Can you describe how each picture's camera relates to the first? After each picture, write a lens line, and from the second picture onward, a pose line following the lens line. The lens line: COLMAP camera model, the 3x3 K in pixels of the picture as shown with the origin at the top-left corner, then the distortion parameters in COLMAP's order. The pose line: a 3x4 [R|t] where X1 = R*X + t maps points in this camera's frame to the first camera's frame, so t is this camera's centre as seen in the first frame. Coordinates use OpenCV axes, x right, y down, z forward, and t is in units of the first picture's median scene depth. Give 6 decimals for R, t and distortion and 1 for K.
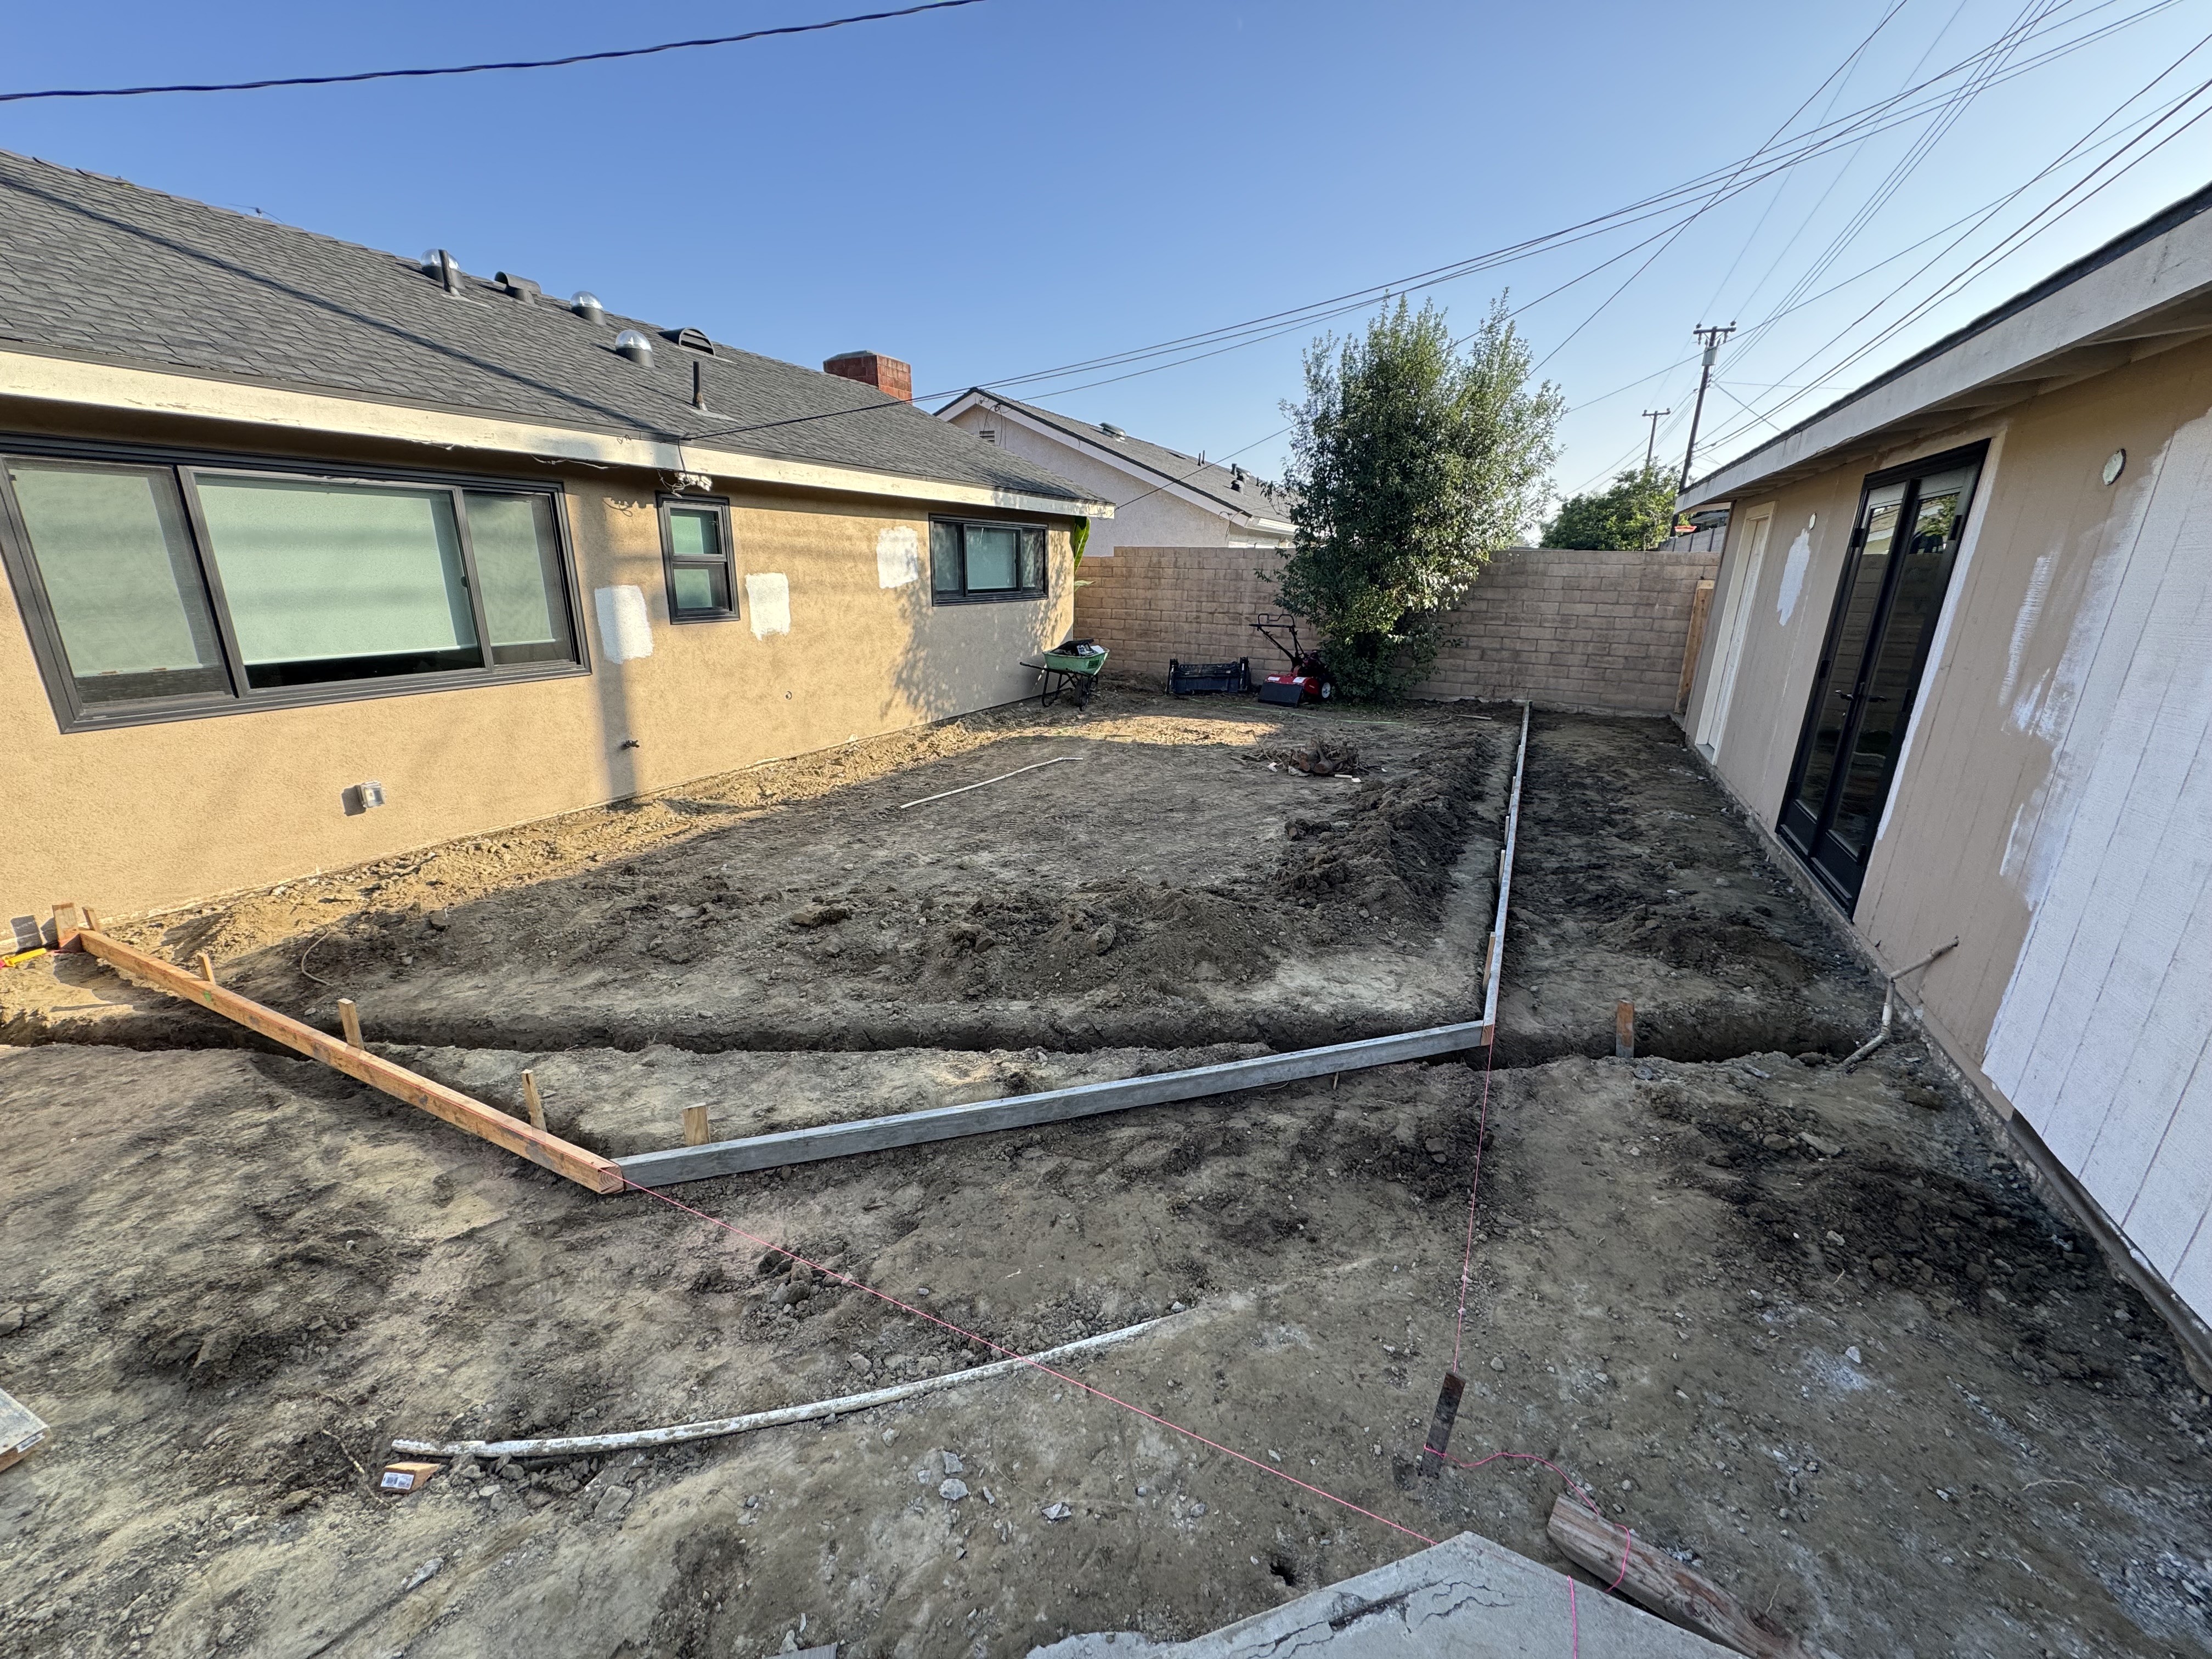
lens RADIAL K [[877.1, 0, 1097.8], [0, 877.1, 830.9], [0, 0, 1]] dist [-0.004483, 0.000333]
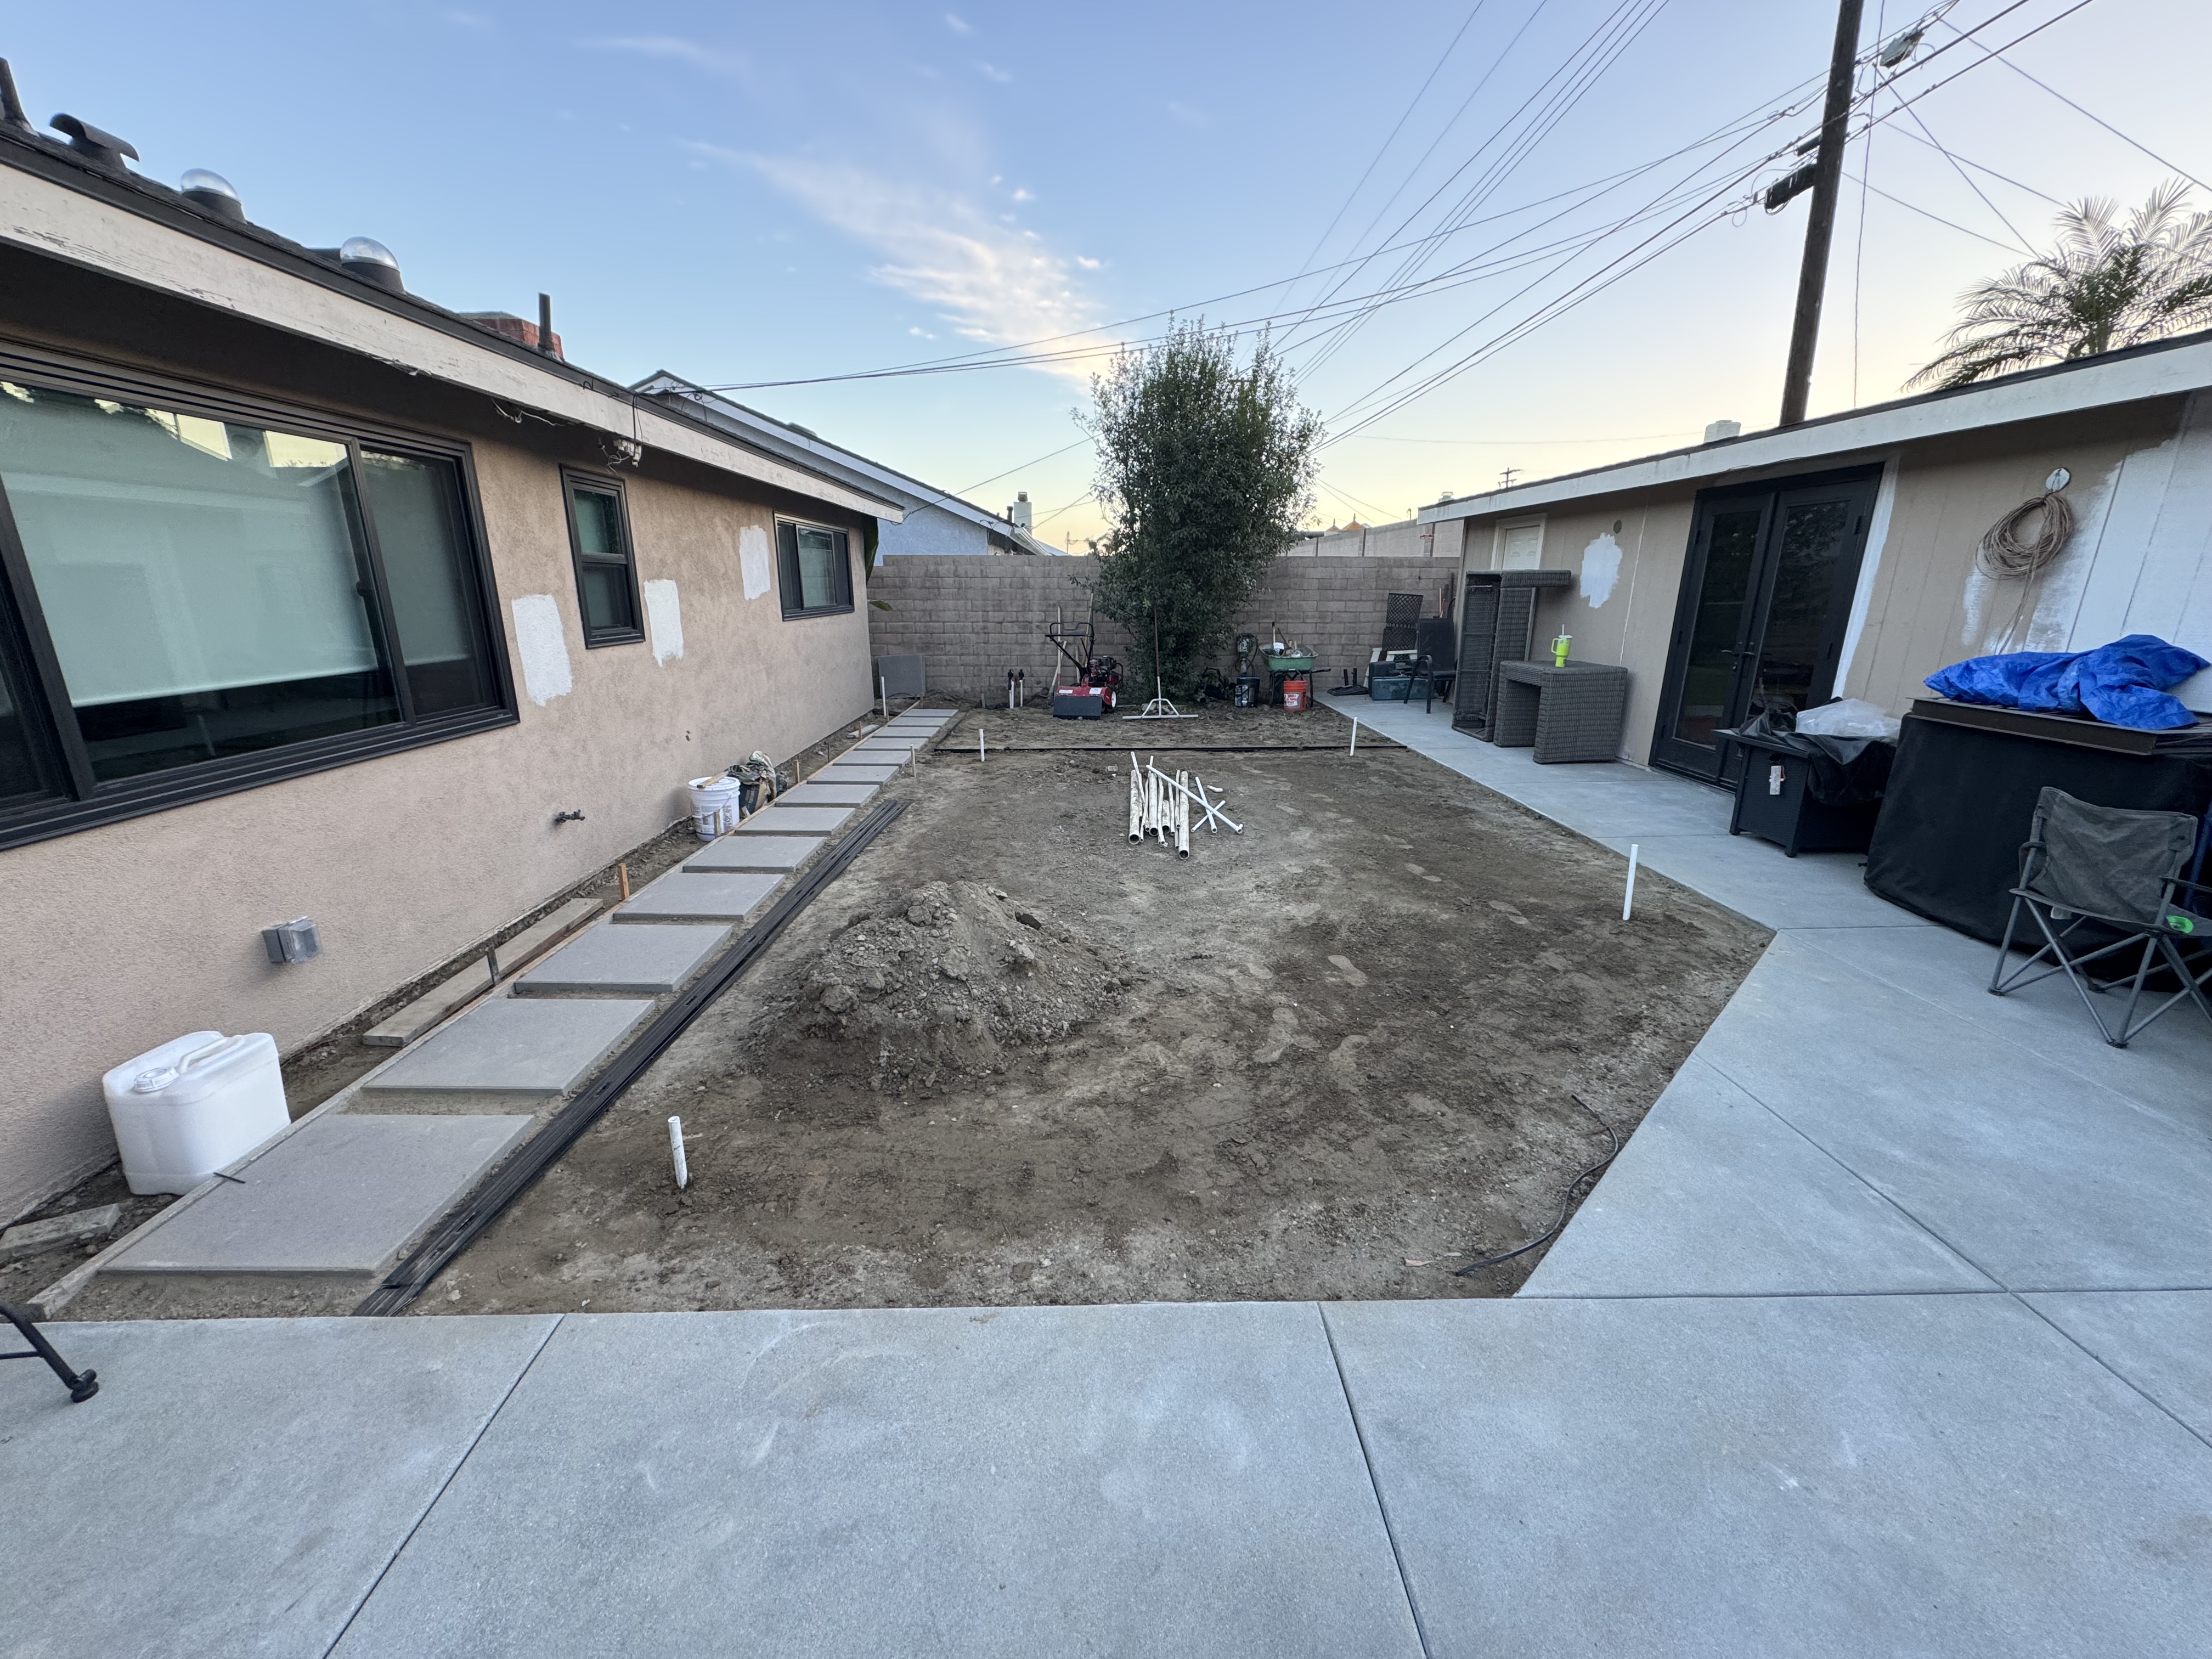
lens RADIAL K [[877.1, 0, 1108.2], [0, 877.1, 832.5], [0, 0, 1]] dist [-0.004483, 0.000333]
pose [[0.888124, -0.139011, 0.438077, -0.264205], [0.146168, 0.989104, 0.017534, -0.019857], [-0.435741, 0.048460, 0.898767, 0.096719]]
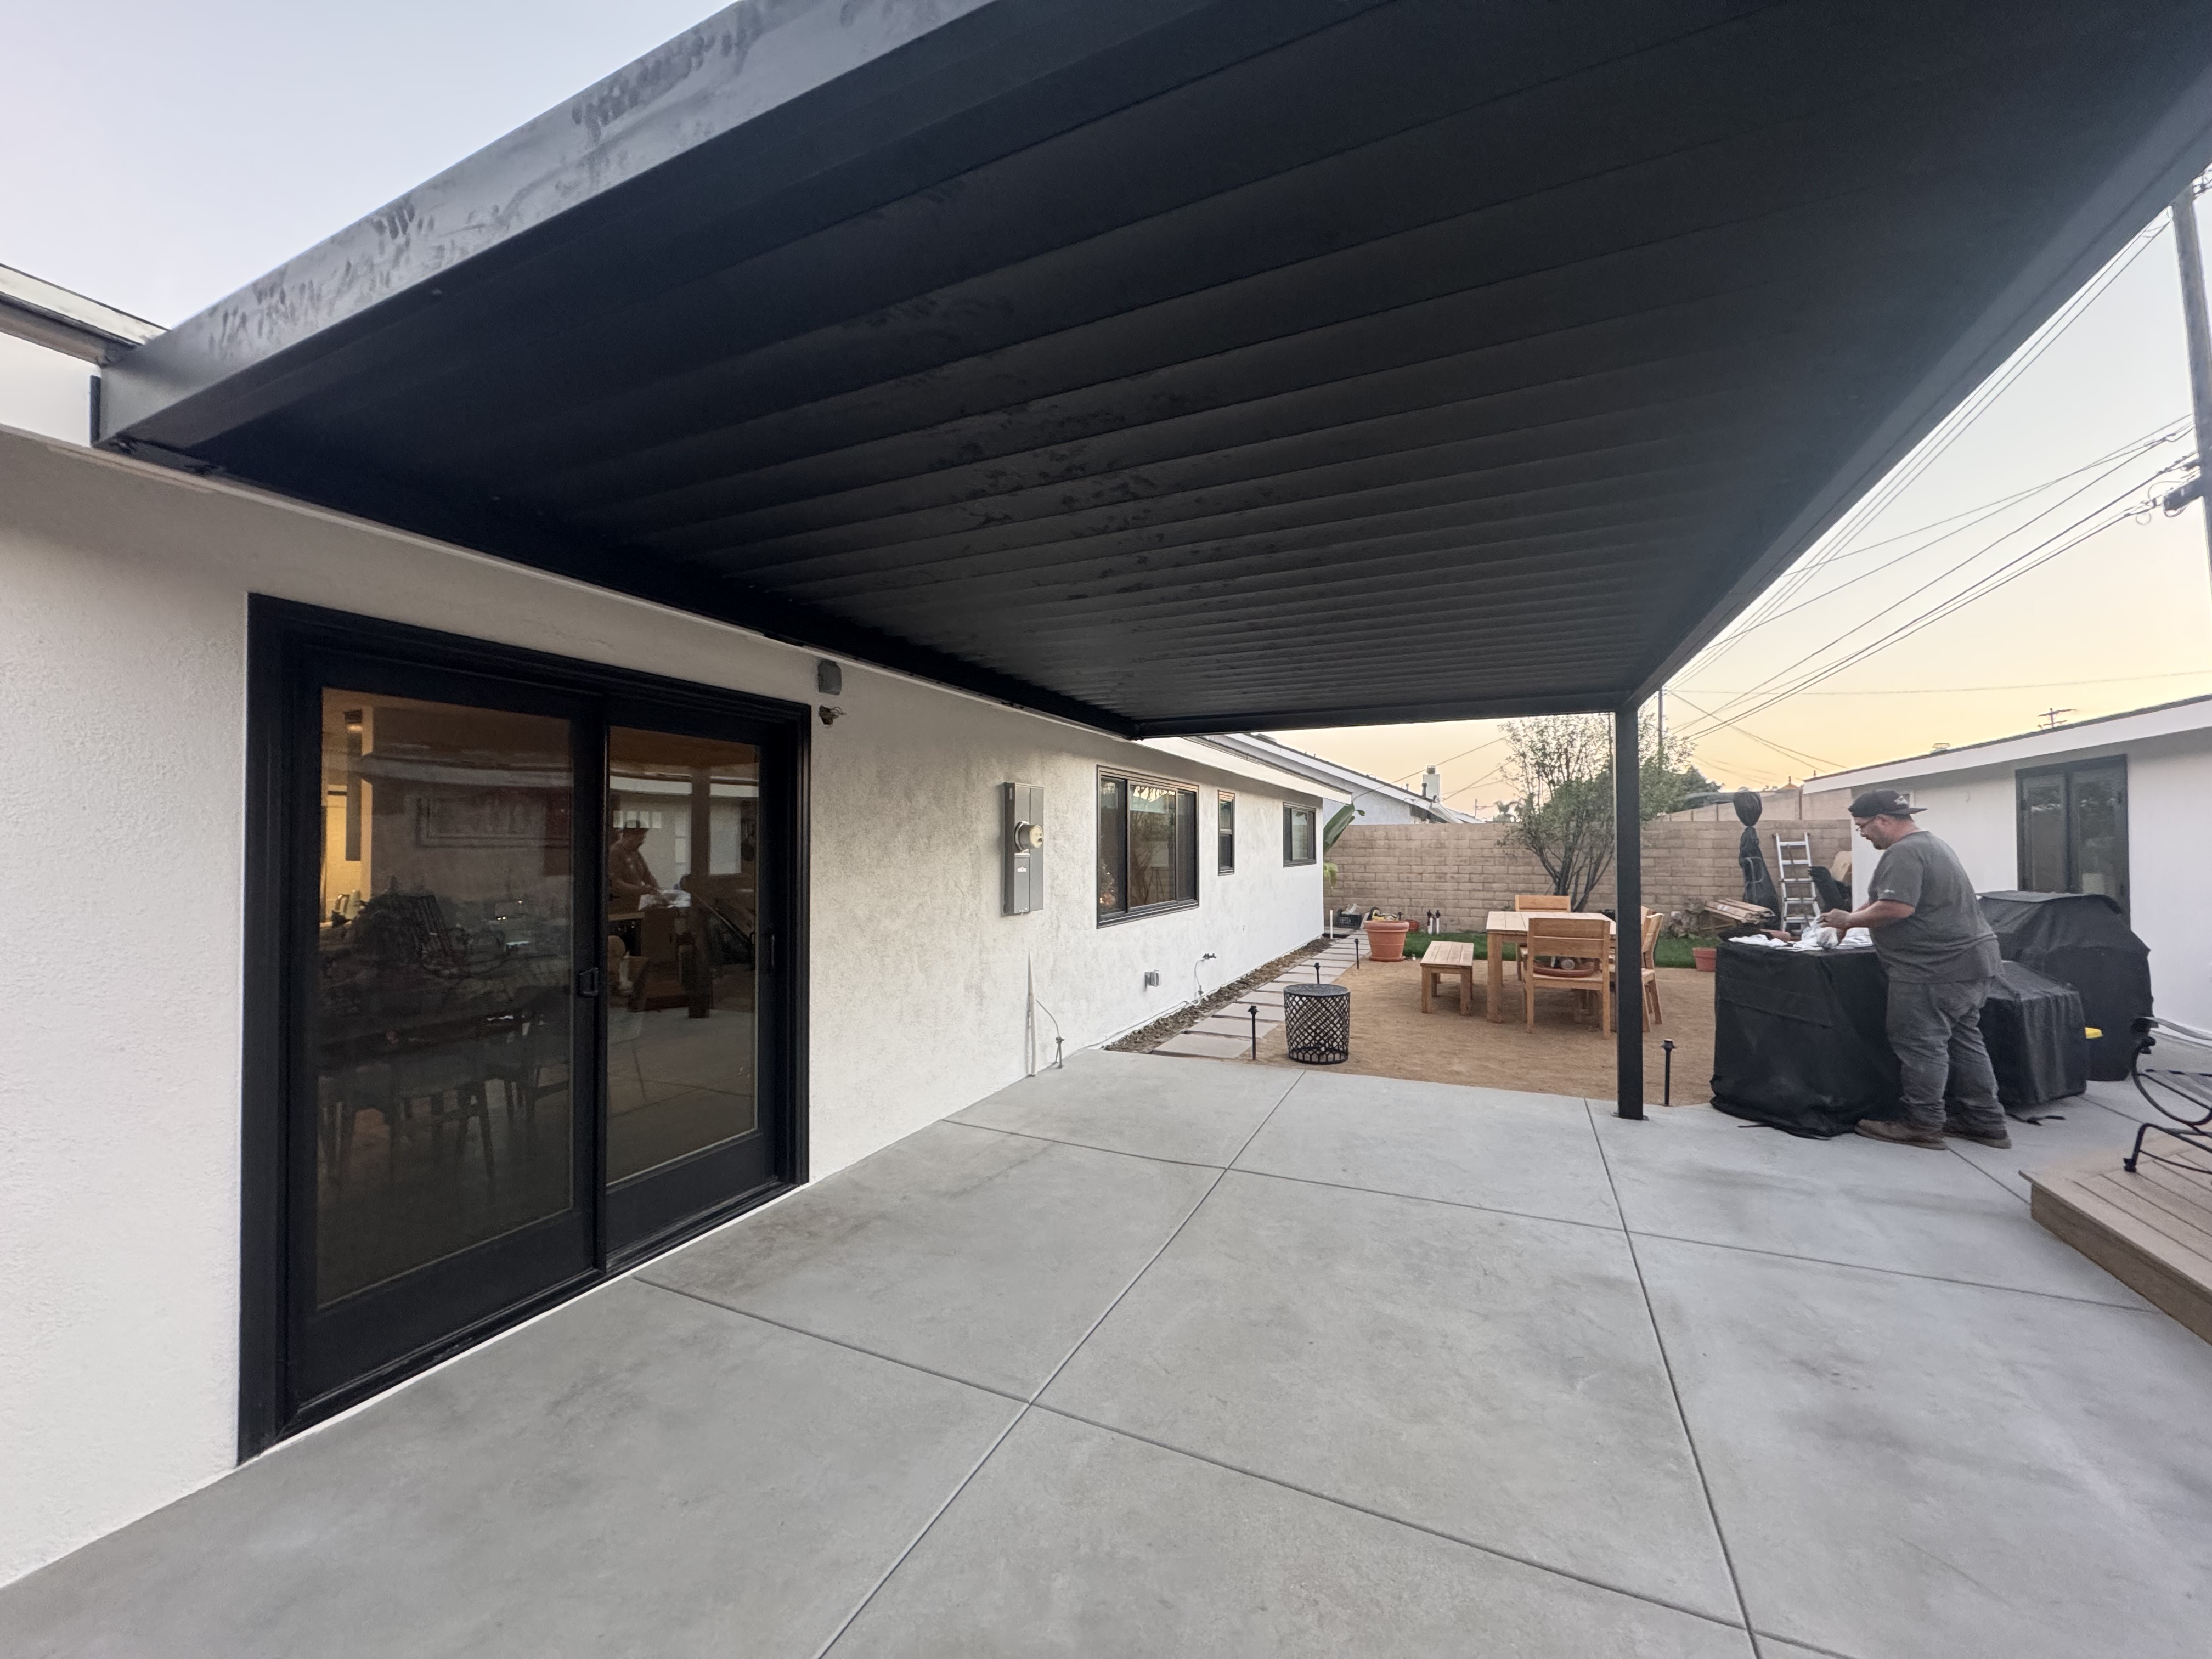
lens RADIAL K [[877.1, 0, 1106.0], [0, 877.1, 835.0], [0, 0, 1]] dist [-0.004483, 0.000333]
pose [[0.999234, -0.017788, 0.034868, -0.433486], [0.027604, 0.951797, -0.305483, 0.085042], [-0.027753, 0.306212, 0.951559, -0.244599]]
